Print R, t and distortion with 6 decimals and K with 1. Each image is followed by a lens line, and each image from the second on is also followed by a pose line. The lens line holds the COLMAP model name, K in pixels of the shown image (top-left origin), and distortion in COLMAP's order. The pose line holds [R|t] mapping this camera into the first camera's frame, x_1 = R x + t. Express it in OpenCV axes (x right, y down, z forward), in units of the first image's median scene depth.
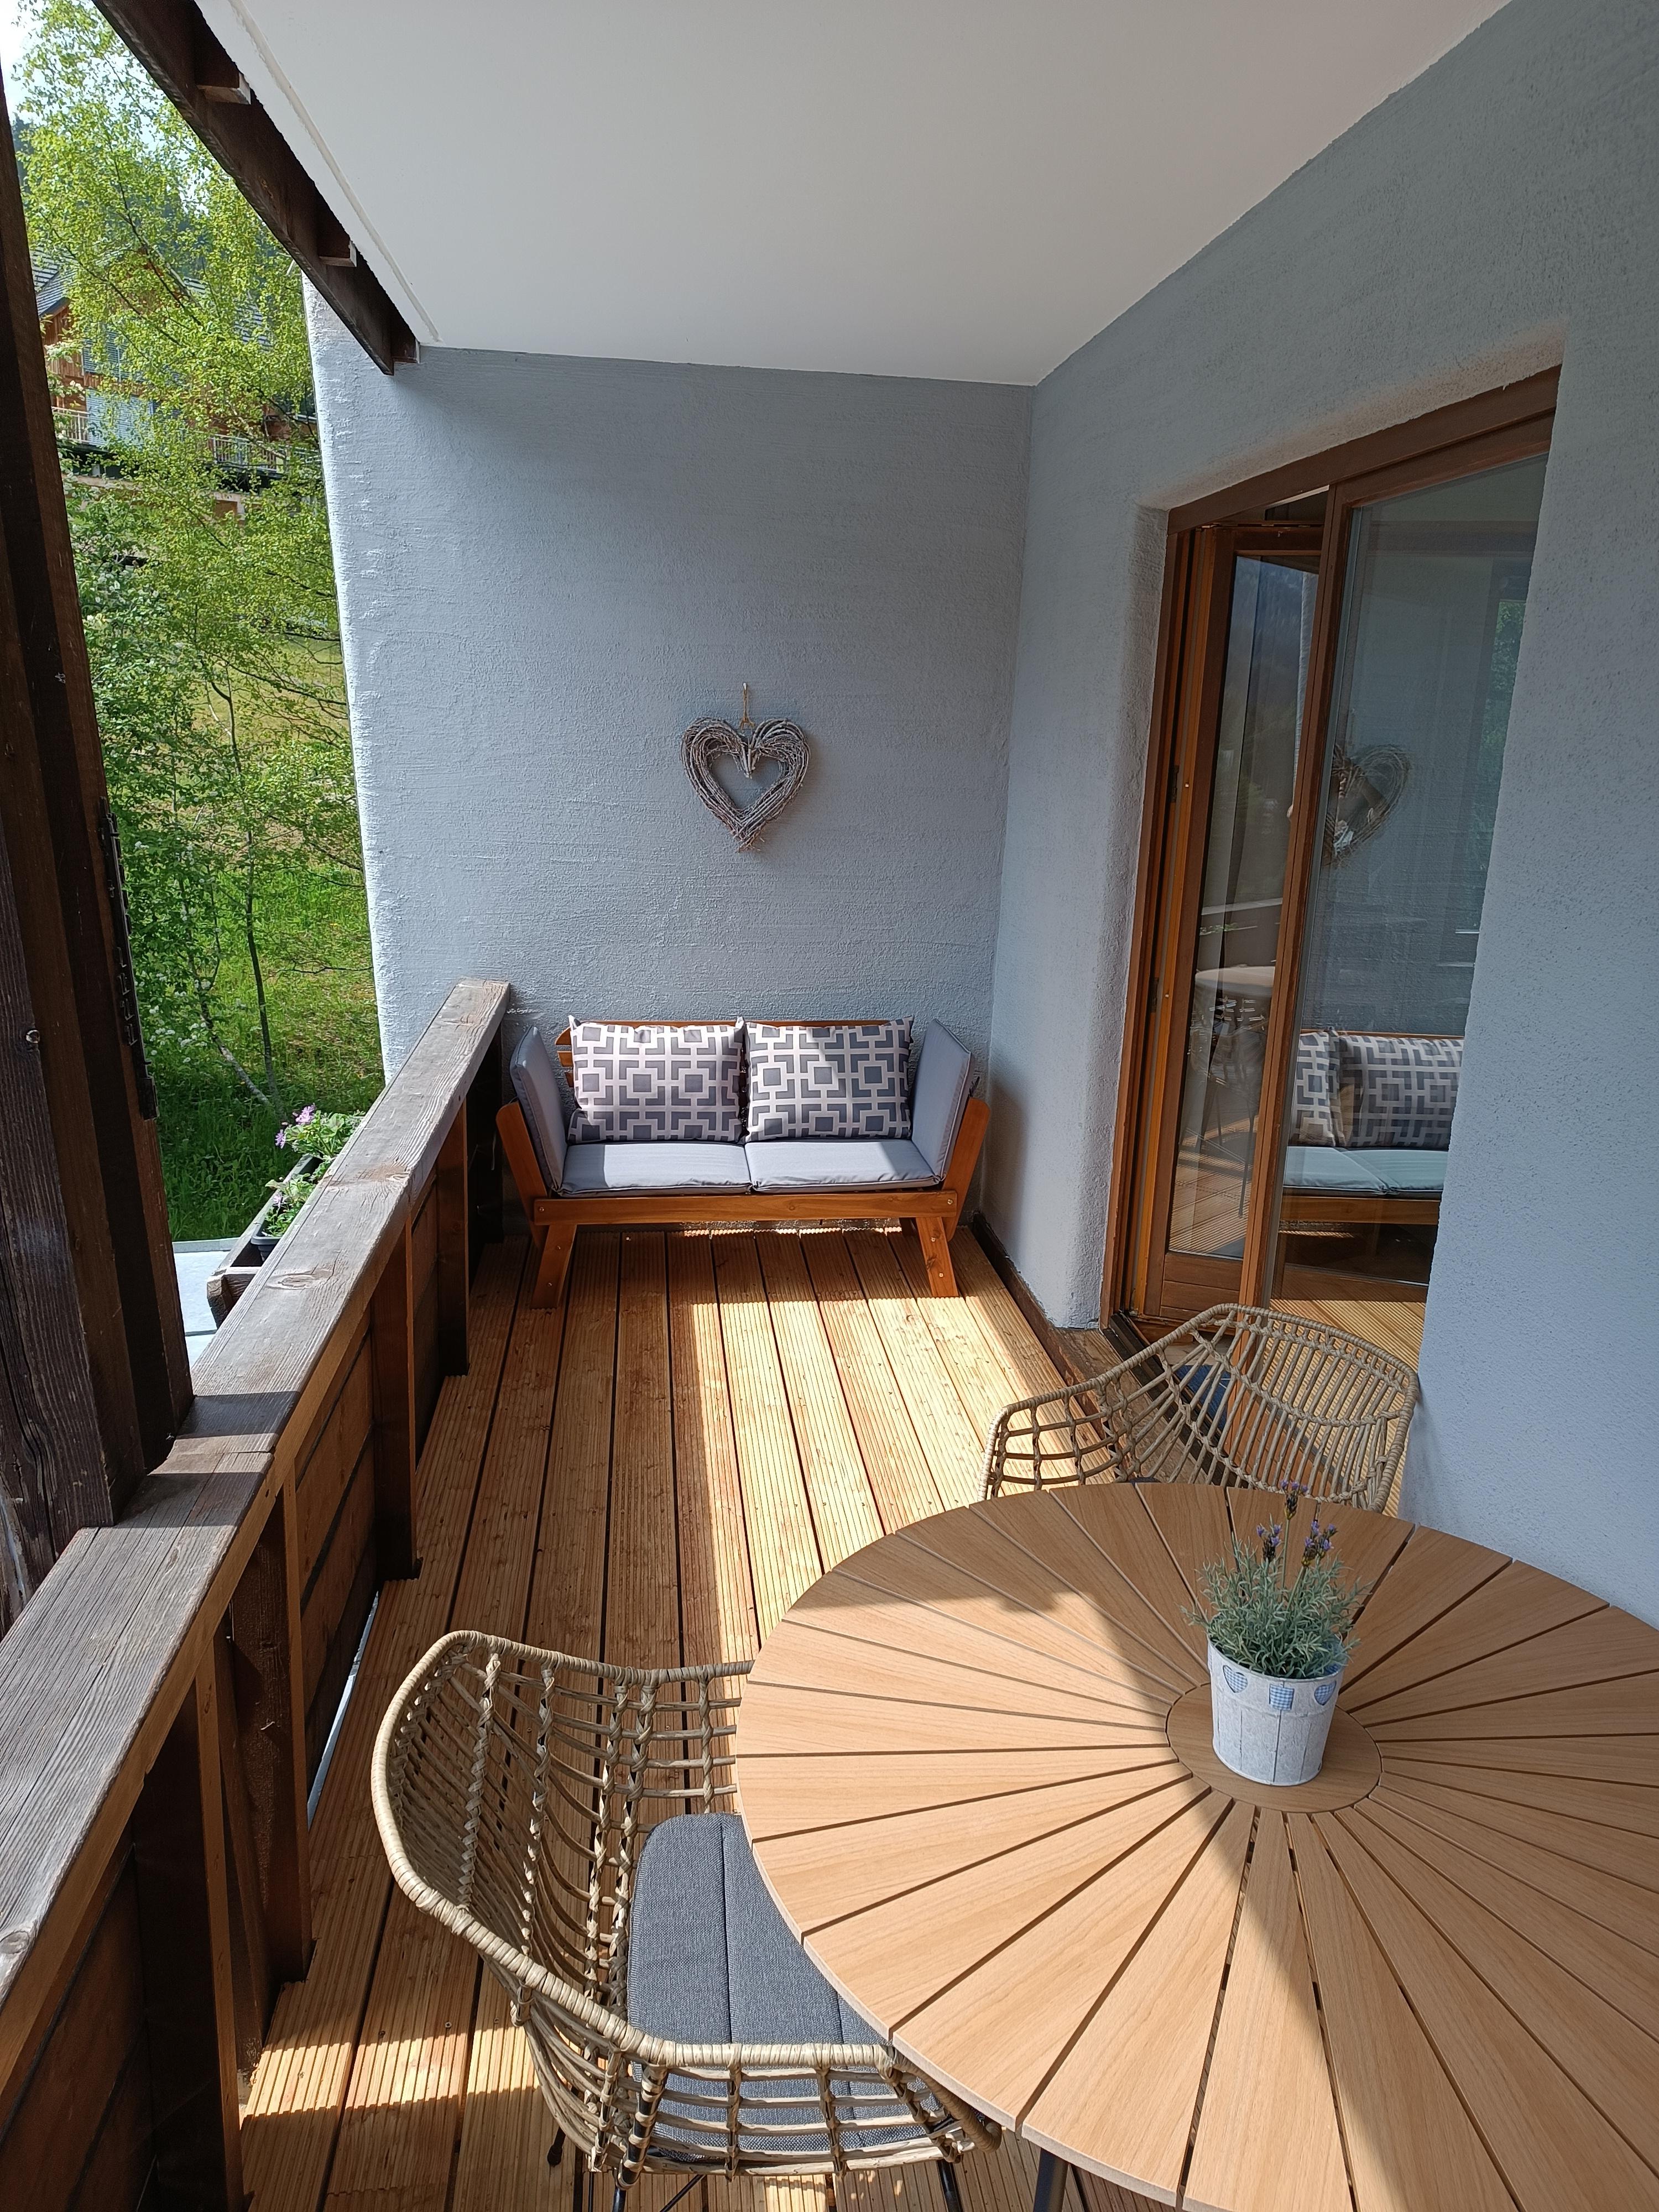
lens RADIAL K [[1581.6, 0, 825.4], [0, 1581.6, 1049.0], [0, 0, 1]] dist [0.088483, -0.052086]
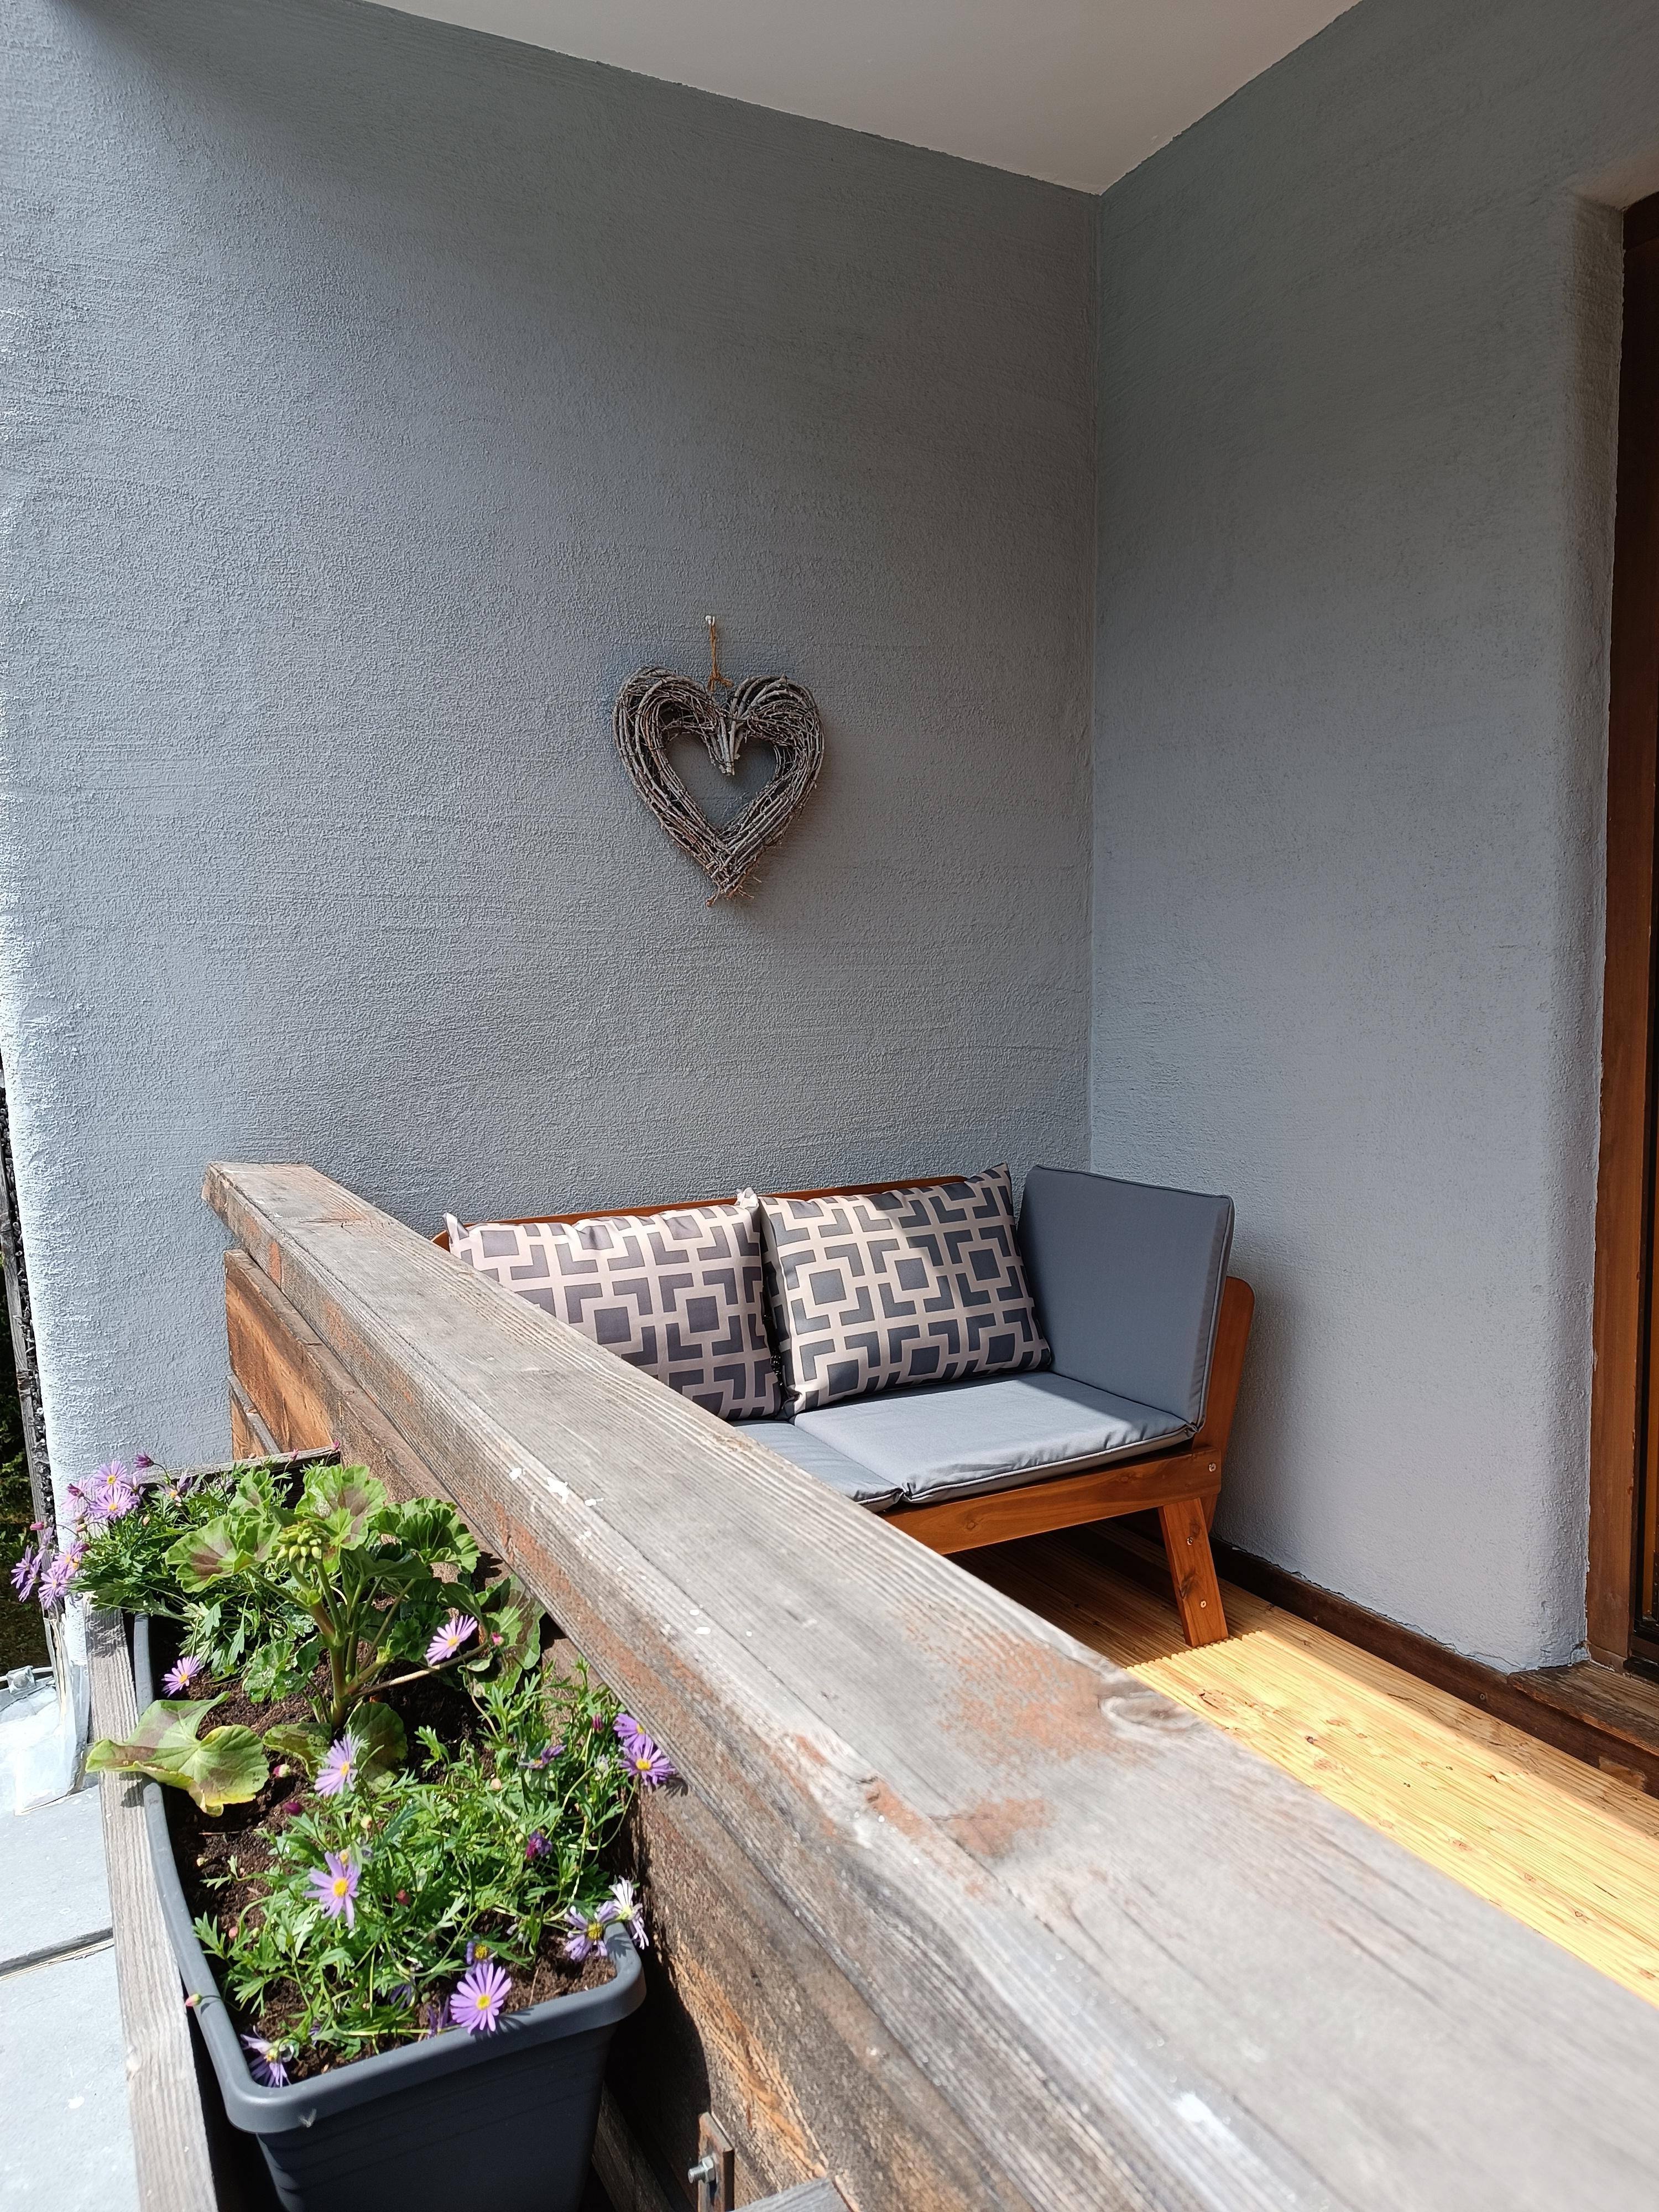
lens RADIAL K [[1581.6, 0, 825.4], [0, 1581.6, 1049.0], [0, 0, 1]] dist [0.088483, -0.052086]
pose [[0.936174, -0.061650, 0.346088, -0.223059], [0.115290, 0.983895, -0.136597, 0.011401], [-0.332093, 0.167779, 0.928205, 0.468123]]
